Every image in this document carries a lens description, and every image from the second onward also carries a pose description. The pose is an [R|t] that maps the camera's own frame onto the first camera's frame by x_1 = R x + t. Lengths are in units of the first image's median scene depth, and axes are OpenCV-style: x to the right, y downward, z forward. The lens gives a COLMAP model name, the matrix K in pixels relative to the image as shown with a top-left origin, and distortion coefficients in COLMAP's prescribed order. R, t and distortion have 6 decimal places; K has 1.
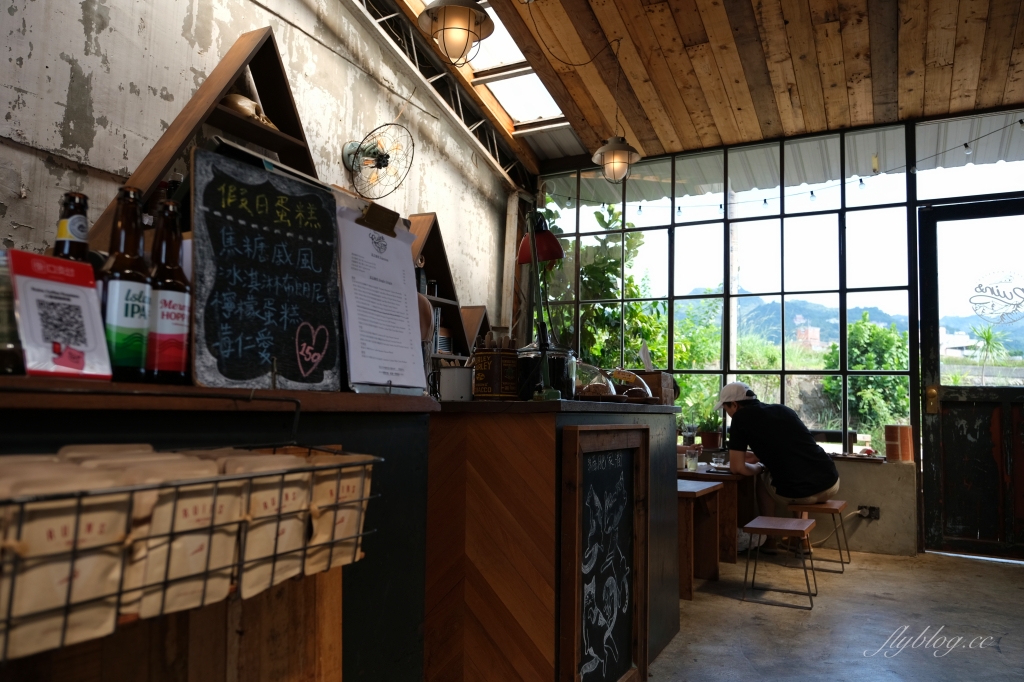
lens RADIAL K [[725.8, 0, 512.0], [0, 725.8, 341.0], [0, 0, 1]] dist [-0.018454, 0.003594]
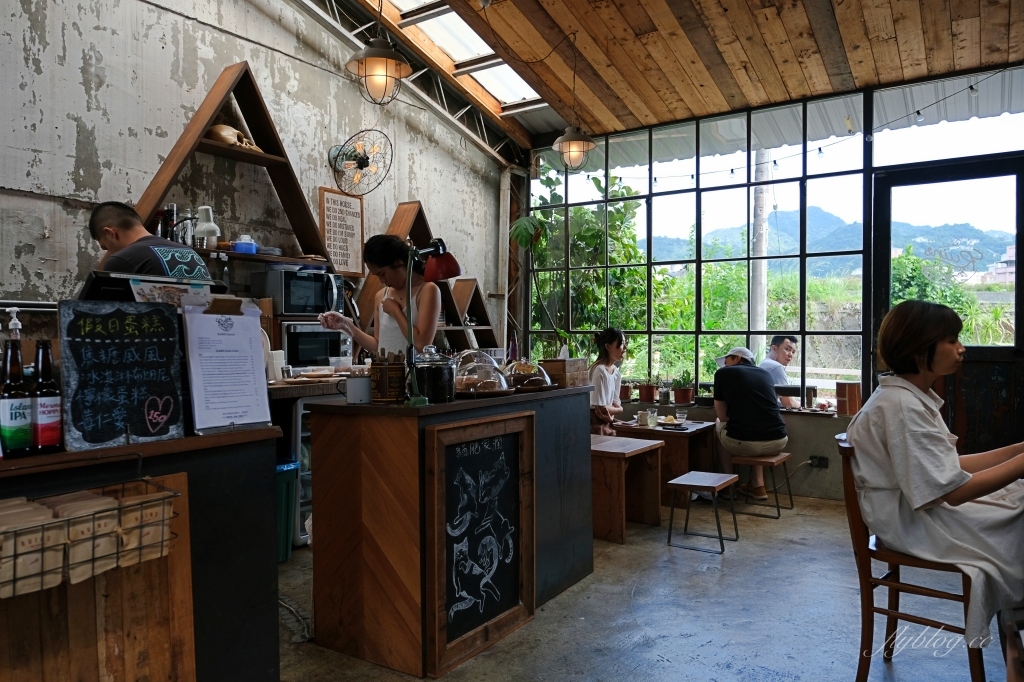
lens RADIAL K [[713.4, 0, 512.0], [0, 713.4, 341.0], [0, 0, 1]] dist [-0.023809, 0.007423]
pose [[0.994220, -0.027302, -0.103832, 0.597978], [0.036800, 0.995199, 0.090693, -0.238625], [0.100857, -0.093990, 0.990451, -0.377447]]
